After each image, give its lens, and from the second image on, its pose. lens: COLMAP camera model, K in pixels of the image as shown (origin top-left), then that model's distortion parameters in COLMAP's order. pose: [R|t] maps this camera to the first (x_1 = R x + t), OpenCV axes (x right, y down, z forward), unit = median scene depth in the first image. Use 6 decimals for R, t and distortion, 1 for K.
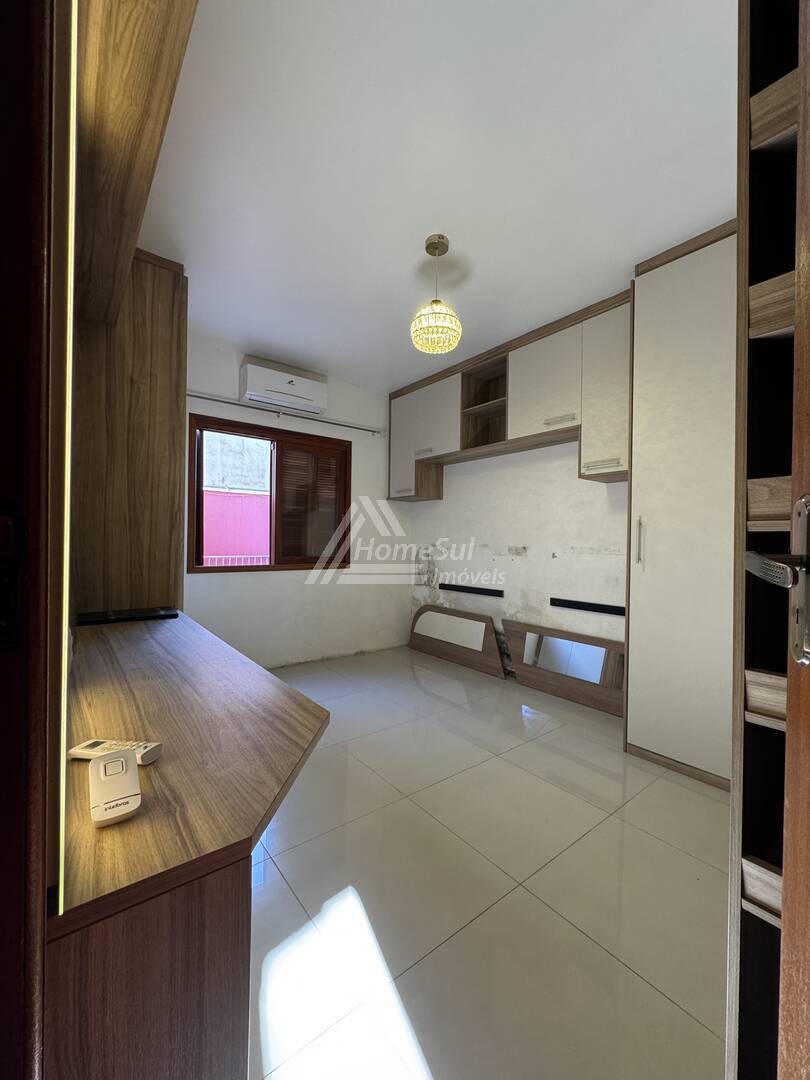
lens RADIAL K [[441.0, 0, 408.6], [0, 441.0, 537.4], [0, 0, 1]] dist [0.002361, 0.000040]
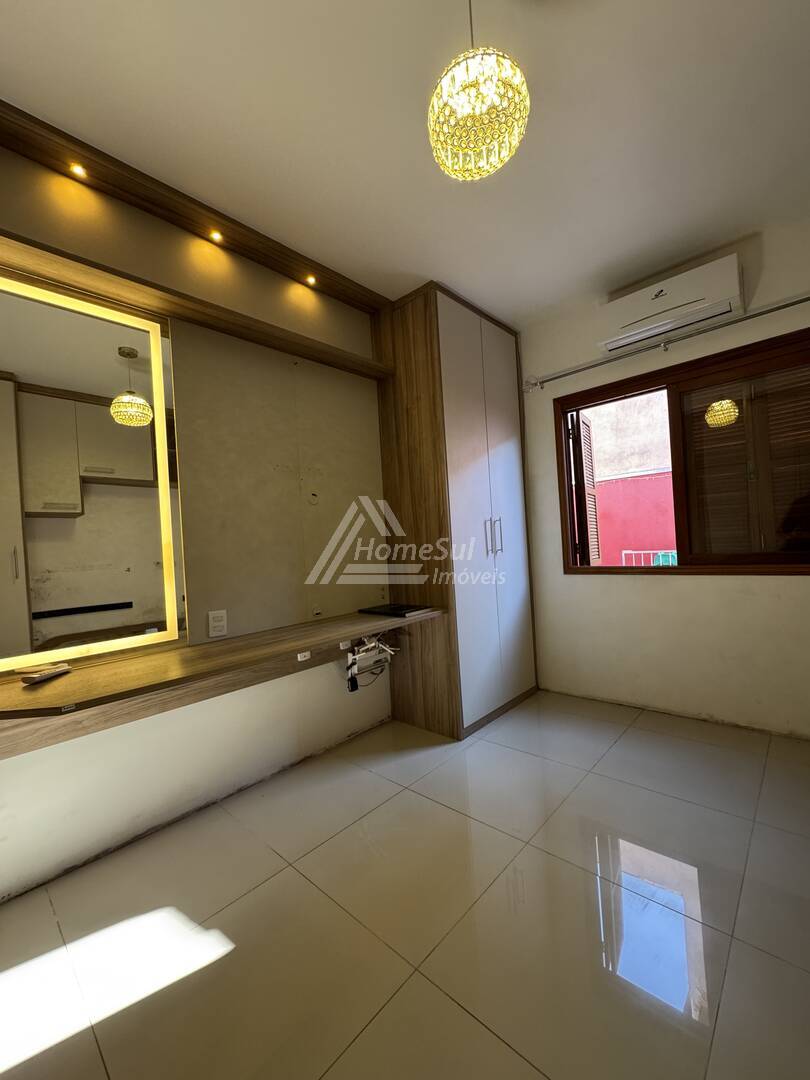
lens RADIAL K [[441.0, 0, 413.6], [0, 441.0, 538.9], [0, 0, 1]] dist [0.002361, 0.000040]
pose [[0.147438, -0.030406, -0.988604, 0.340011], [0.066809, 0.997551, -0.020717, 0.007354], [0.986812, -0.062993, 0.149108, 0.528281]]
